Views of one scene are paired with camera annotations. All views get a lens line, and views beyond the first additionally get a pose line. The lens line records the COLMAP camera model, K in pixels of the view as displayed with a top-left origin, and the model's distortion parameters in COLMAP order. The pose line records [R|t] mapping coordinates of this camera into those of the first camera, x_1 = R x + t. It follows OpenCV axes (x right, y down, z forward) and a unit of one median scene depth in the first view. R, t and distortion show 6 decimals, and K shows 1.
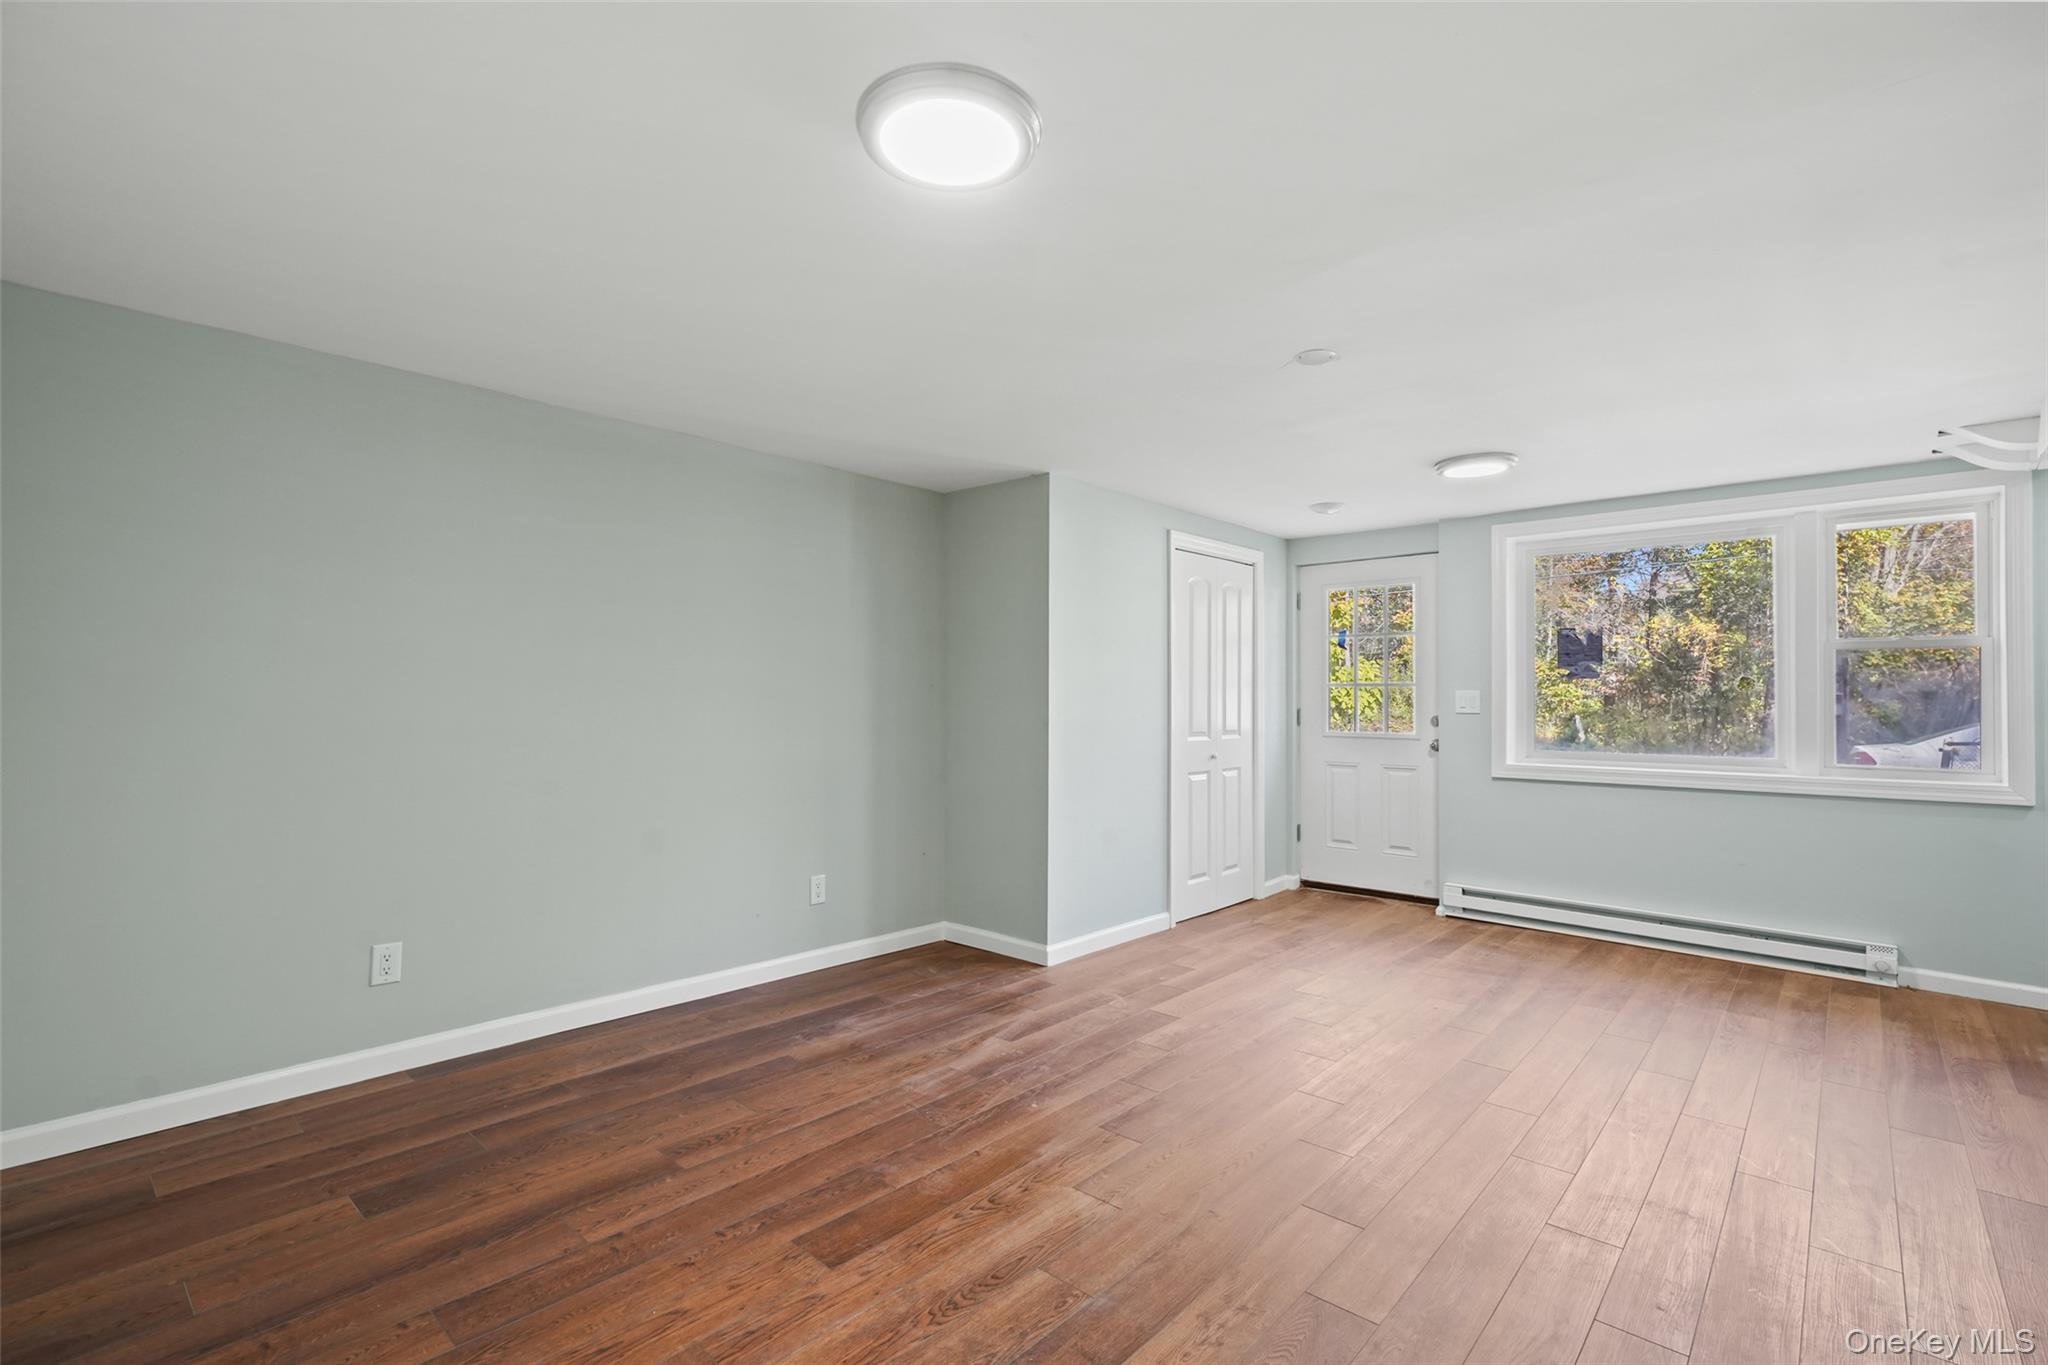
lens RADIAL K [[934.4, 0, 1022.2], [0, 934.4, 678.8], [0, 0, 1]] dist [0.015808, 0.000121]
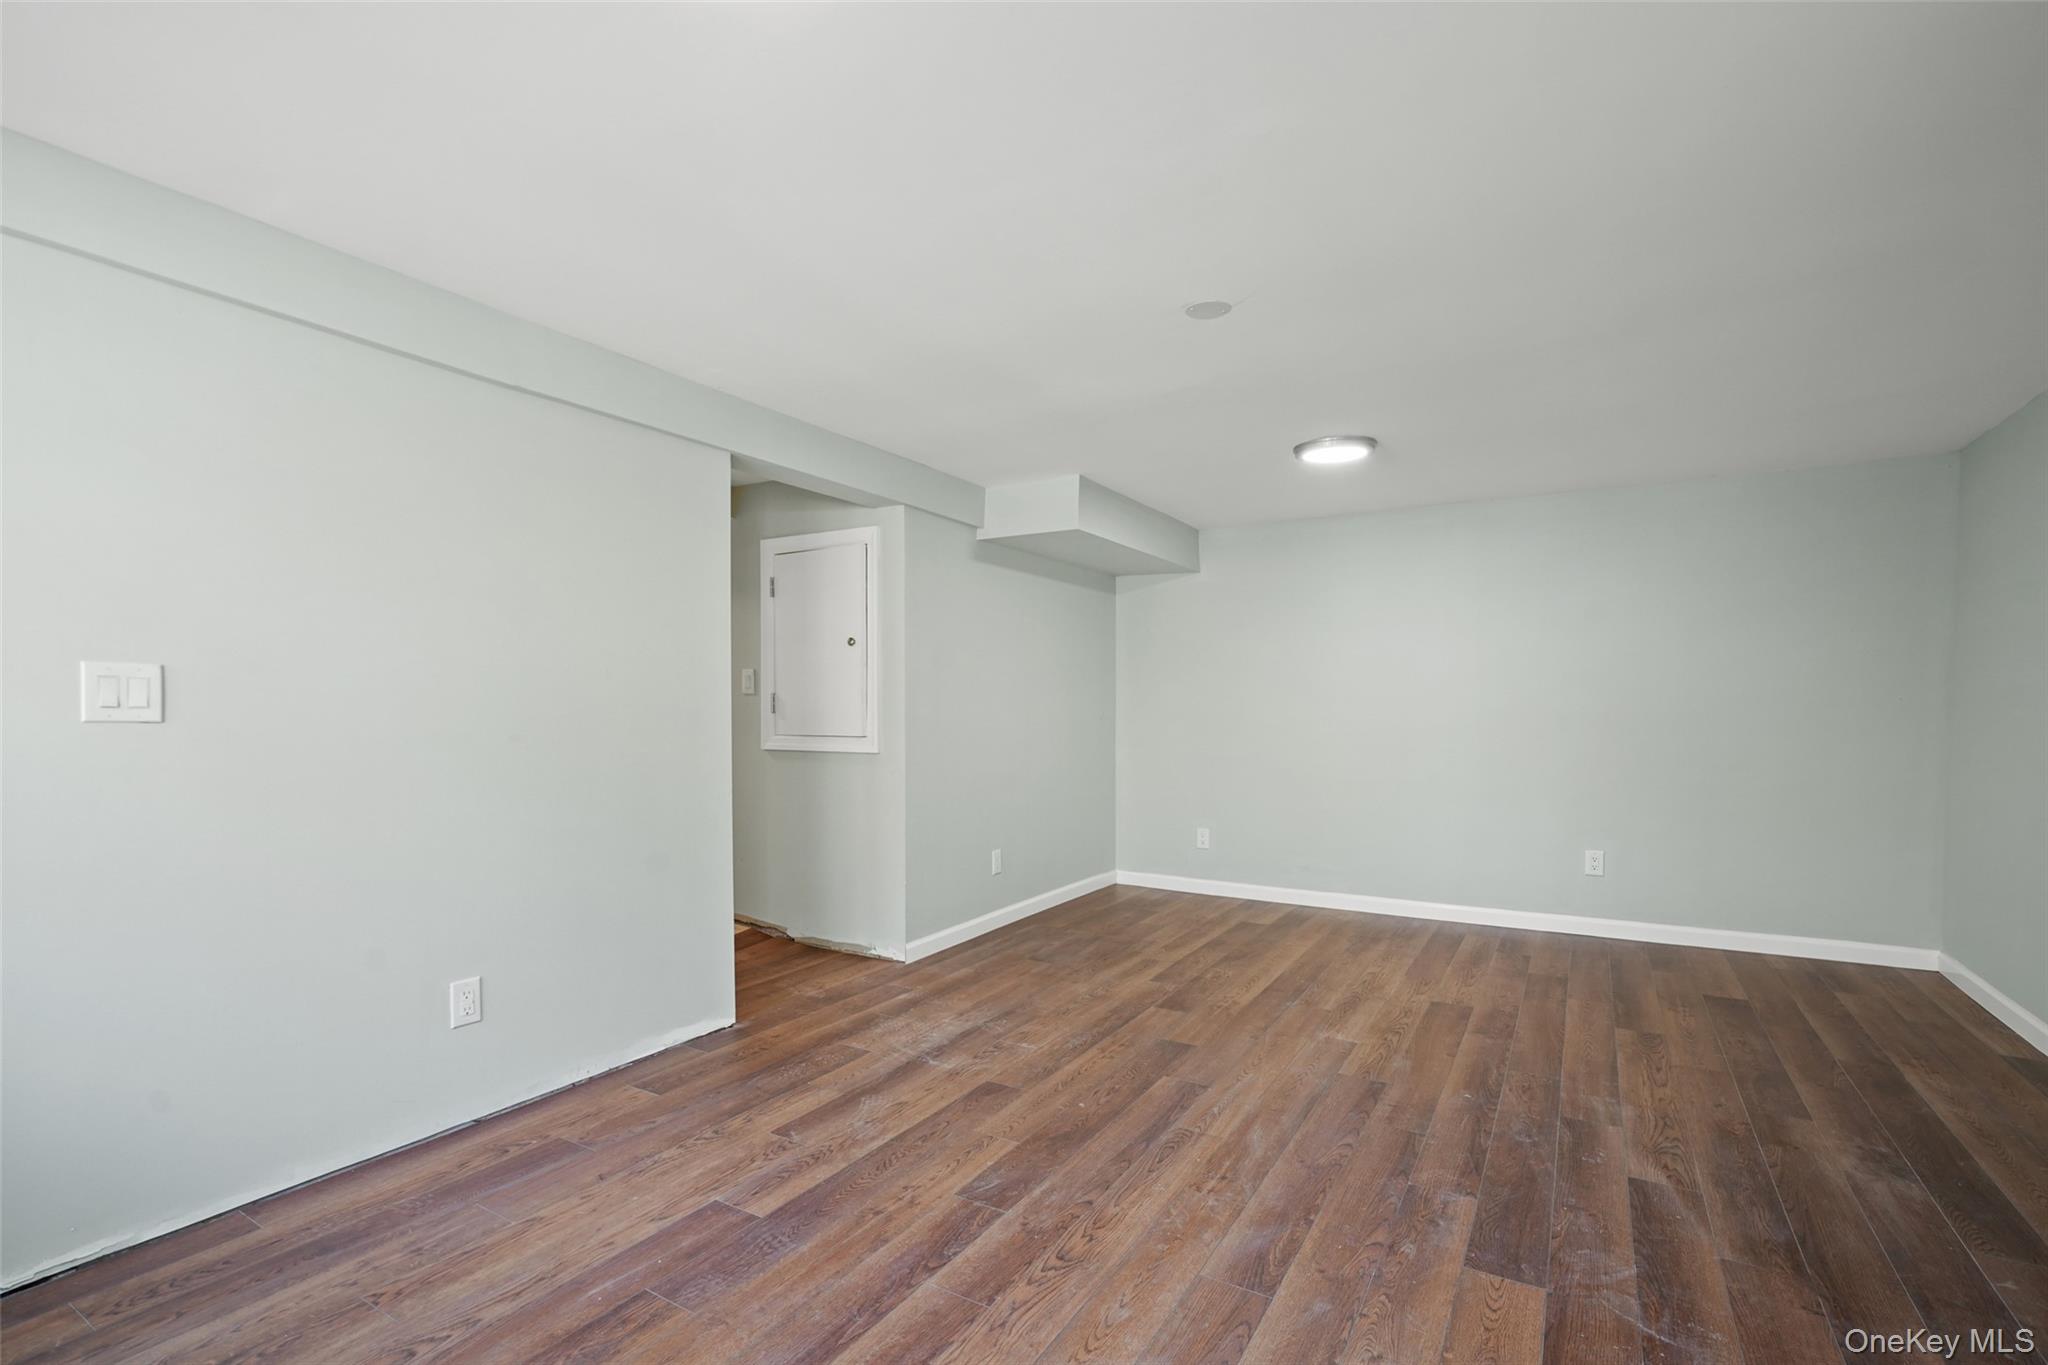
lens RADIAL K [[934.4, 0, 1024.3], [0, 934.4, 685.0], [0, 0, 1]] dist [0.015808, 0.000121]
pose [[-0.982663, -0.019018, -0.184422, 0.631942], [-0.010088, 0.998736, -0.049238, 0.067414], [0.185126, -0.046524, -0.981613, 1.806010]]
